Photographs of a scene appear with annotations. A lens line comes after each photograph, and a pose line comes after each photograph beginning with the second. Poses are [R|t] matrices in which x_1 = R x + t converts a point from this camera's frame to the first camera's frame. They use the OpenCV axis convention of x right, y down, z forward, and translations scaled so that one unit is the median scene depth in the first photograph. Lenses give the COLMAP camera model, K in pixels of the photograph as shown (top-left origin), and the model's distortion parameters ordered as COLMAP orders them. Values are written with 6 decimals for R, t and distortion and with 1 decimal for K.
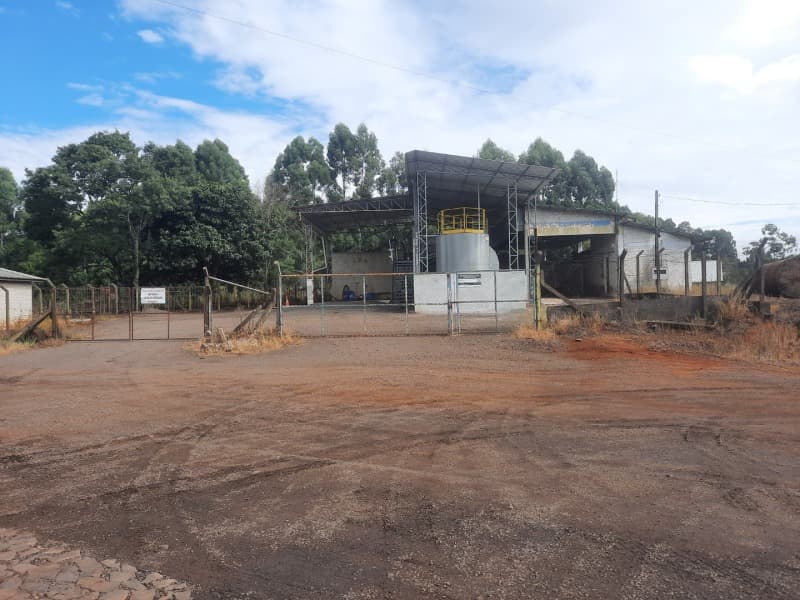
lens RADIAL K [[587.7, 0, 405.1], [0, 587.7, 301.0], [0, 0, 1]] dist [0.080629, -0.097215]
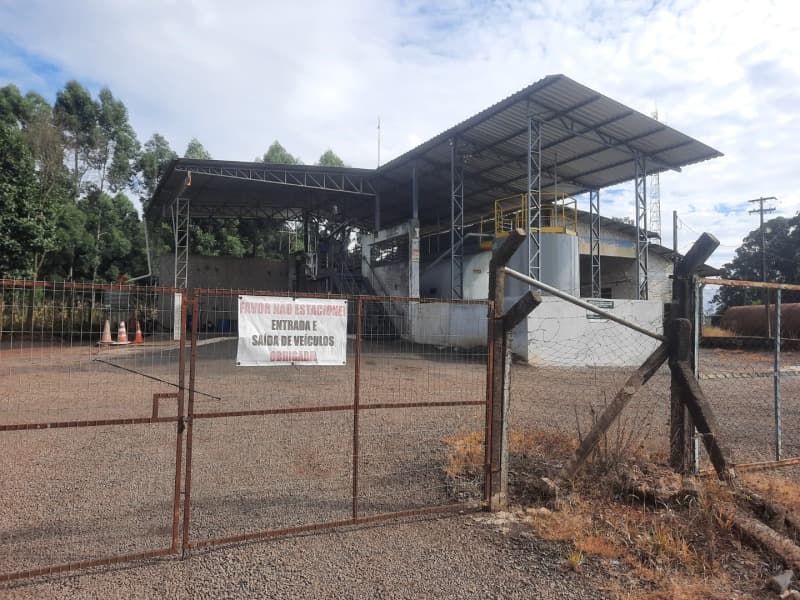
lens RADIAL K [[587.7, 0, 405.1], [0, 587.7, 301.0], [0, 0, 1]] dist [0.080629, -0.097215]
pose [[0.866262, 0.050801, 0.497000, -0.239559], [-0.027348, 0.998147, -0.054359, -0.004625], [-0.498840, 0.033497, 0.866046, 0.376687]]
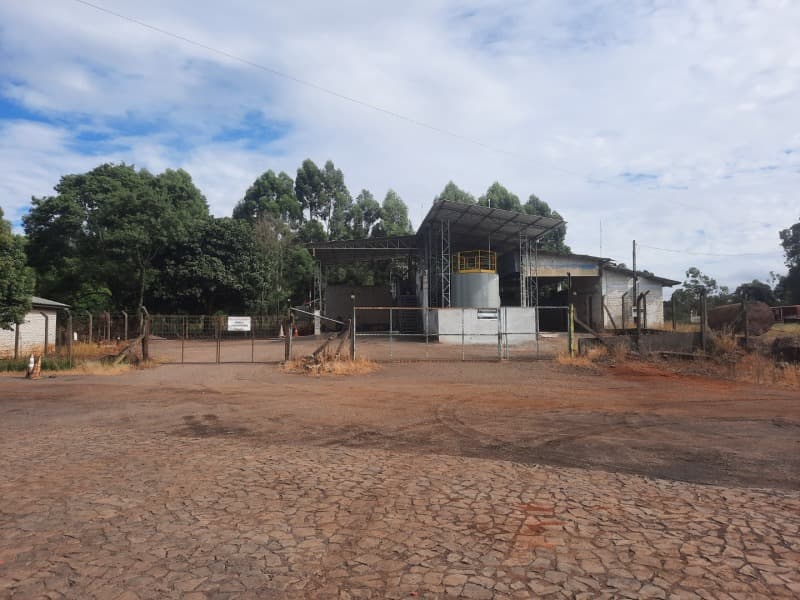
lens RADIAL K [[587.7, 0, 405.1], [0, 587.7, 301.0], [0, 0, 1]] dist [0.080629, -0.097215]
pose [[0.993570, 0.021660, 0.111131, -0.114196], [-0.015557, 0.998338, -0.055488, 0.002540], [-0.112148, 0.053402, 0.992255, -0.069921]]
